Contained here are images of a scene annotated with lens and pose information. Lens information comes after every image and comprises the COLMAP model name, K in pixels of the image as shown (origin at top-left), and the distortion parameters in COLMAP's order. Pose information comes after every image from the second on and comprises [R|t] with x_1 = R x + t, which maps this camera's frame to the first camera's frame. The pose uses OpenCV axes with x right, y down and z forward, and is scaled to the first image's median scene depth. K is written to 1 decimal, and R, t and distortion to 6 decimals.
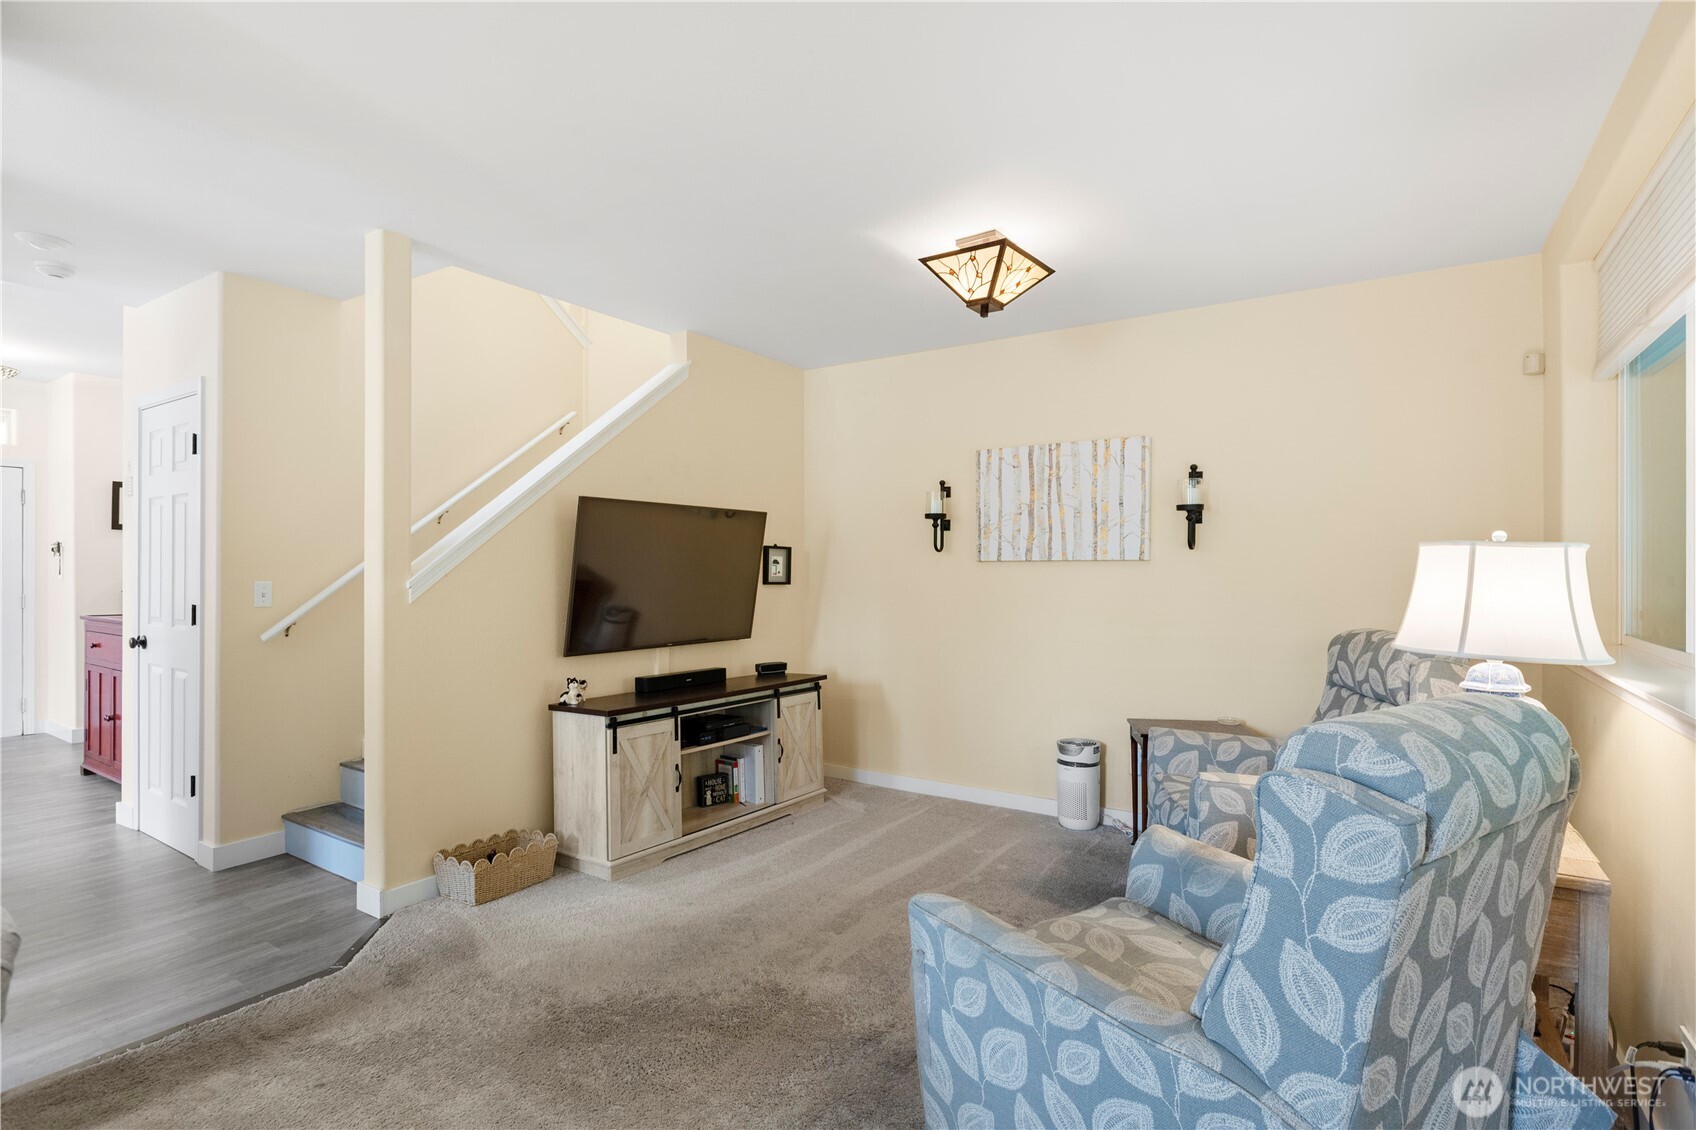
lens RADIAL K [[832.9, 0, 853.2], [0, 832.9, 568.6], [0, 0, 1]] dist [0.000805, 0.000056]
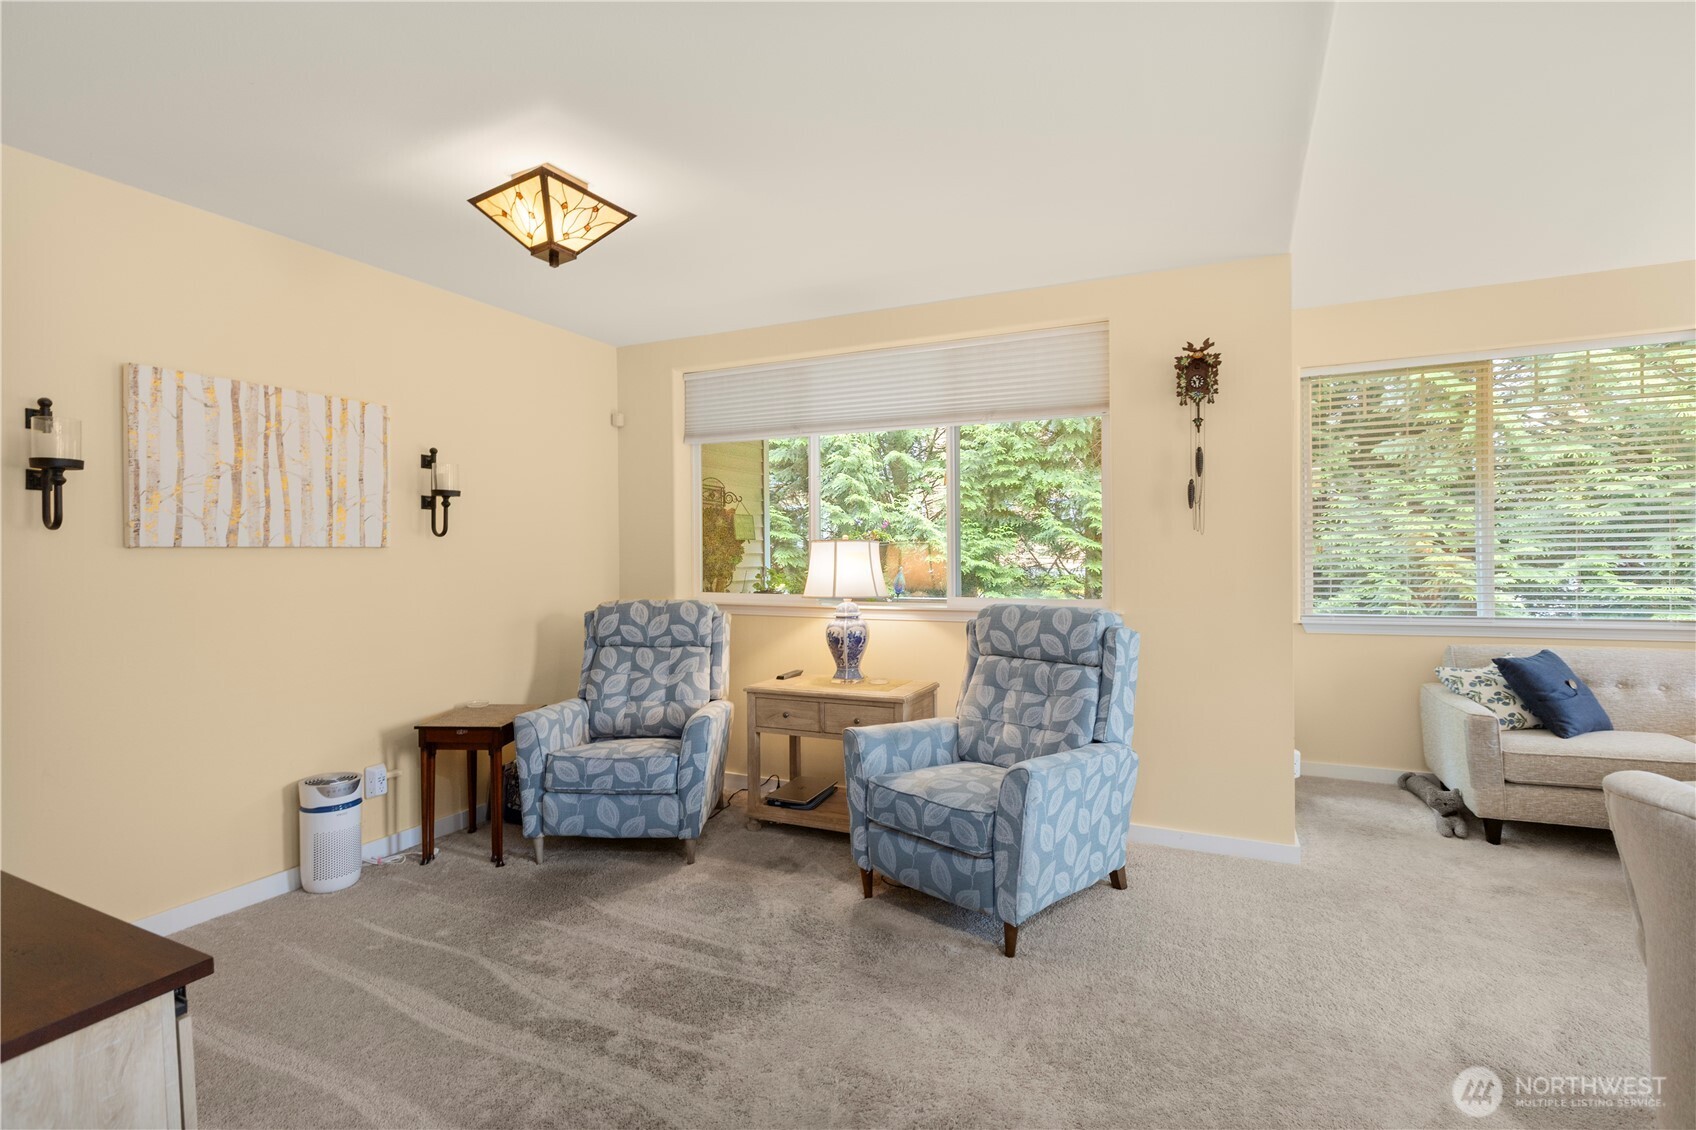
lens RADIAL K [[795.5, 0, 852.8], [0, 795.5, 555.9], [0, 0, 1]] dist [0.000596, -0.000079]
pose [[-0.137182, -0.004660, 0.990535, -0.521190], [0.006006, 0.999967, 0.005536, -0.002529], [-0.990528, 0.006709, -0.137150, 0.594901]]
